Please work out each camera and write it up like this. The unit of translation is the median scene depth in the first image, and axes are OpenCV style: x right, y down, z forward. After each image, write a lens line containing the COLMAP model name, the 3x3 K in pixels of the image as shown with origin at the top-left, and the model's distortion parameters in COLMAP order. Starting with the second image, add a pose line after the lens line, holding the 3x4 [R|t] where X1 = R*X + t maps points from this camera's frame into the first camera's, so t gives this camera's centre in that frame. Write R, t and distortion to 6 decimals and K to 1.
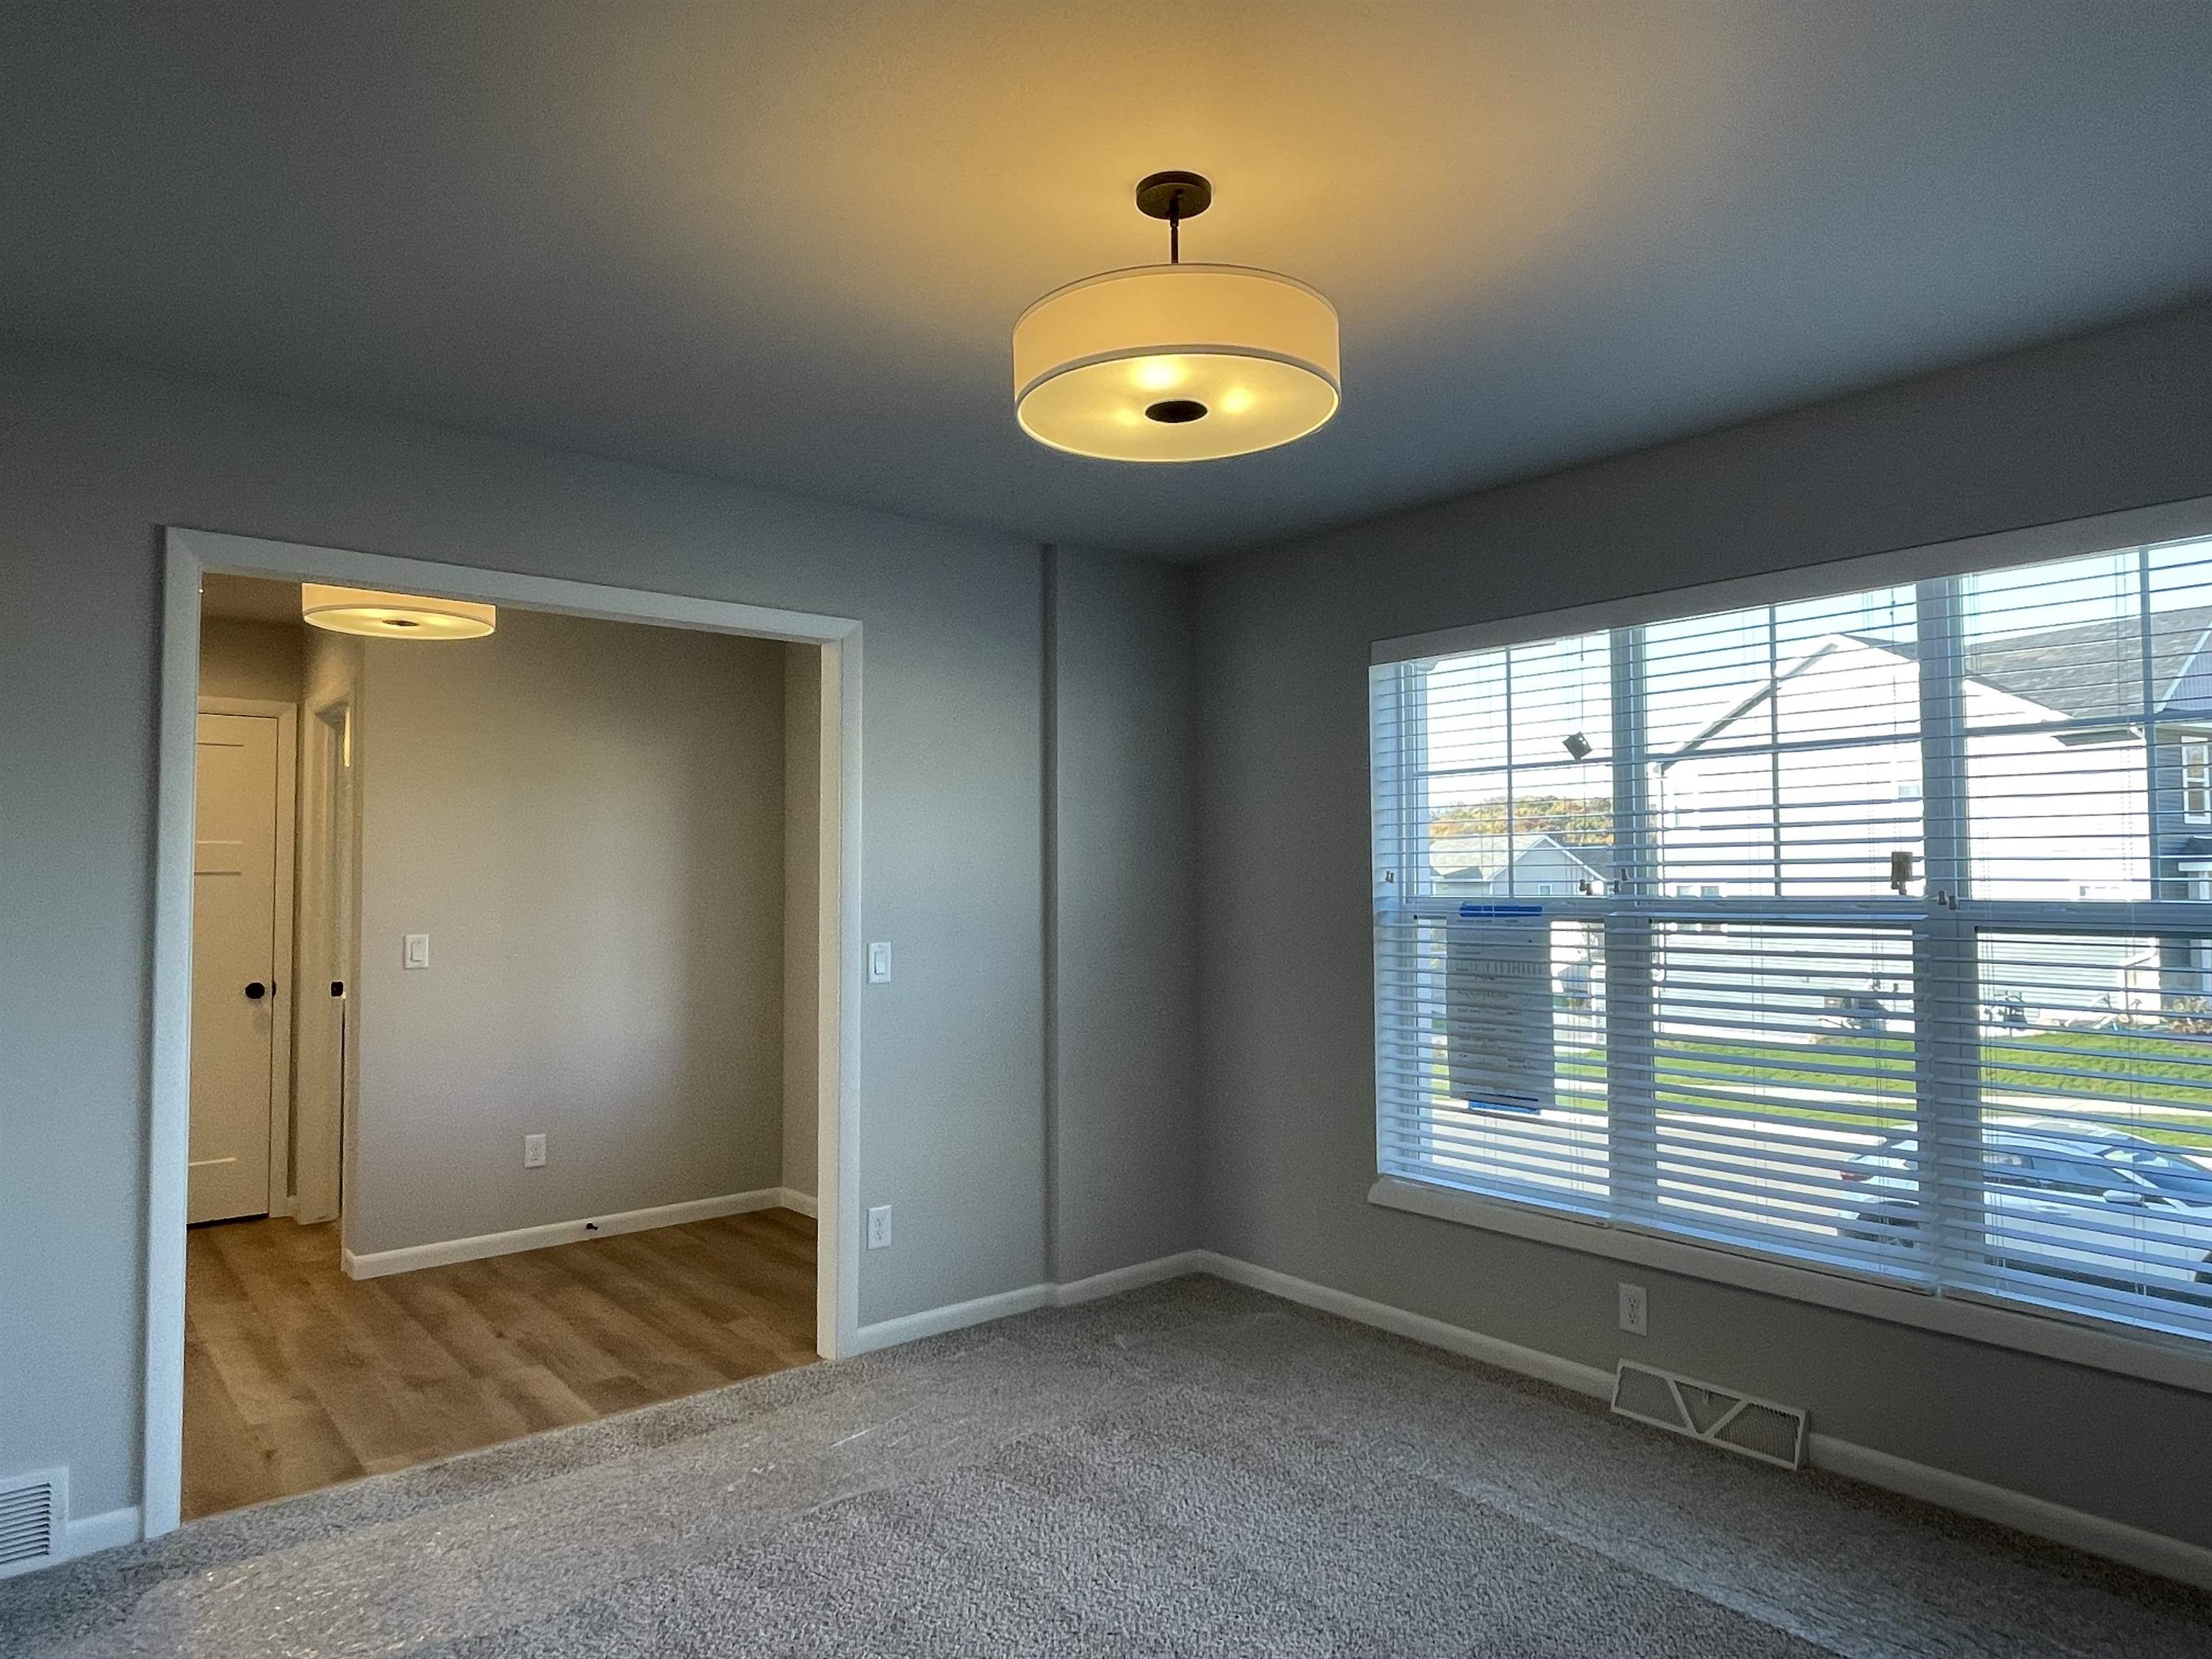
lens RADIAL K [[1366.9, 0, 1106.0], [0, 1366.9, 829.5], [0, 0, 1]] dist [-0.006174, -0.000445]
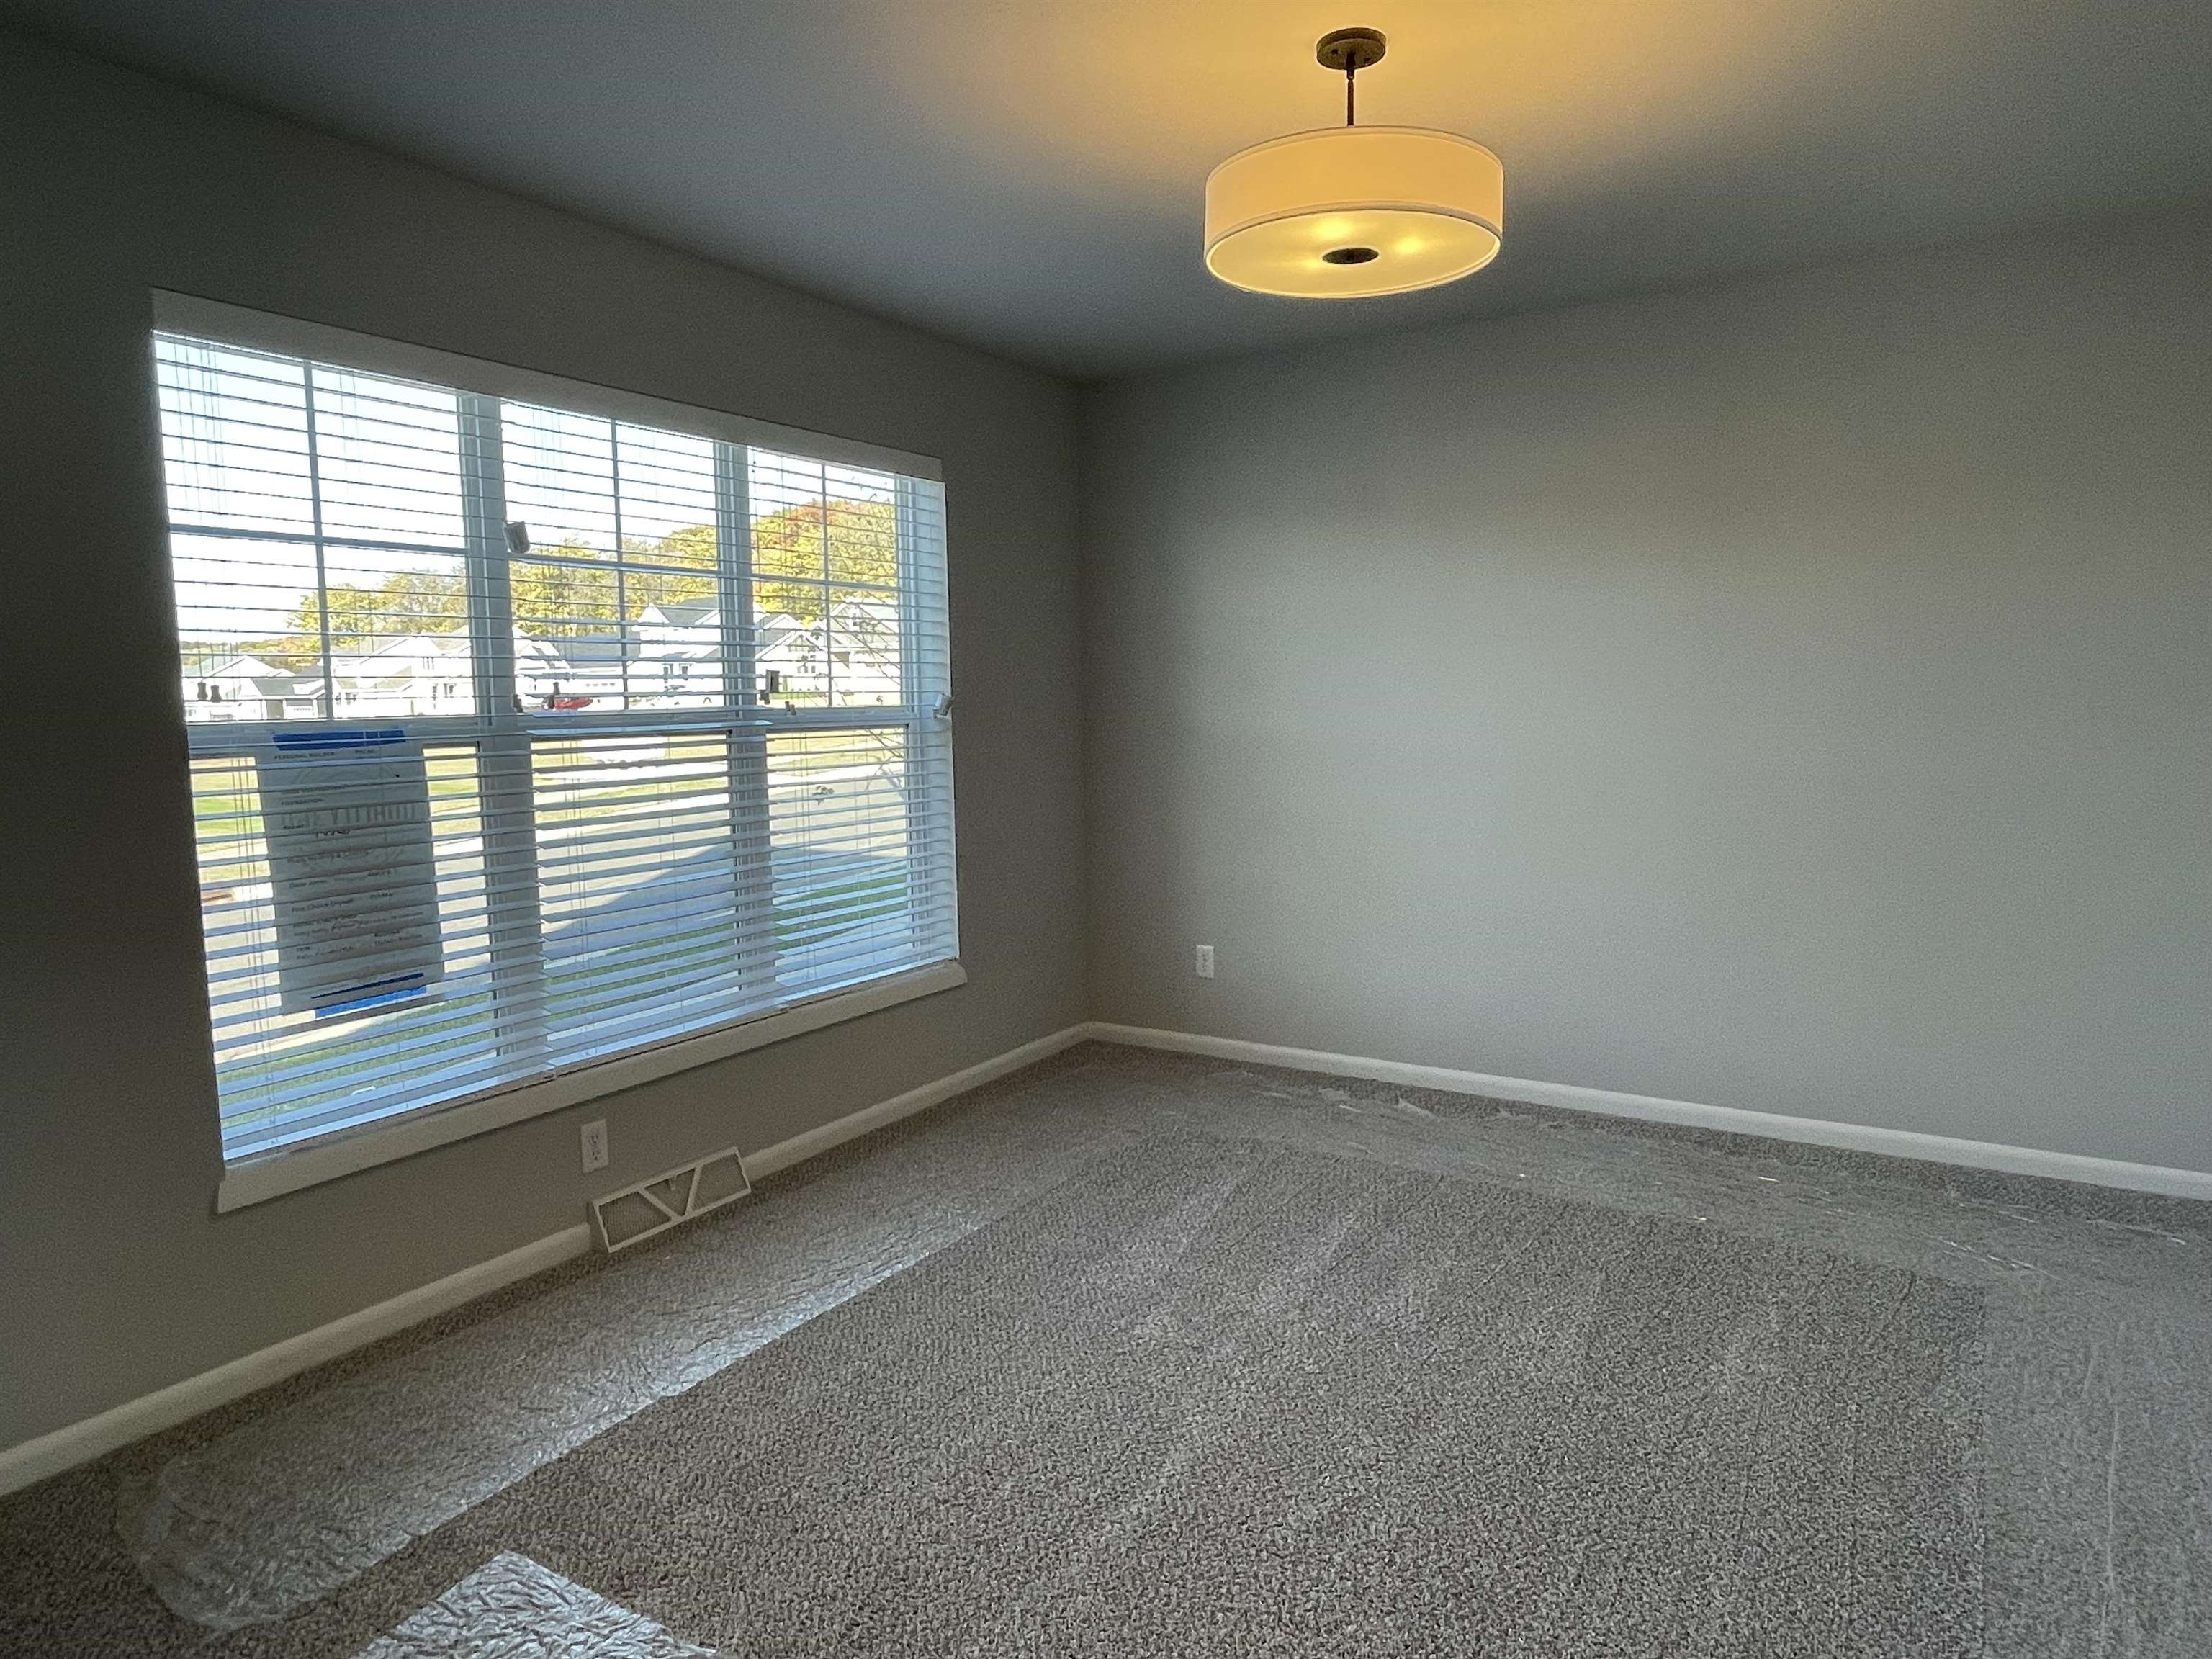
lens RADIAL K [[1346.7, 0, 1106.0], [0, 1346.7, 829.5], [0, 0, 1]] dist [-0.003828, -0.003258]
pose [[-0.317842, -0.104336, 0.942385, -0.540954], [-0.038729, 0.994526, 0.097047, 0.022934], [-0.947352, -0.005652, -0.320143, 0.877697]]
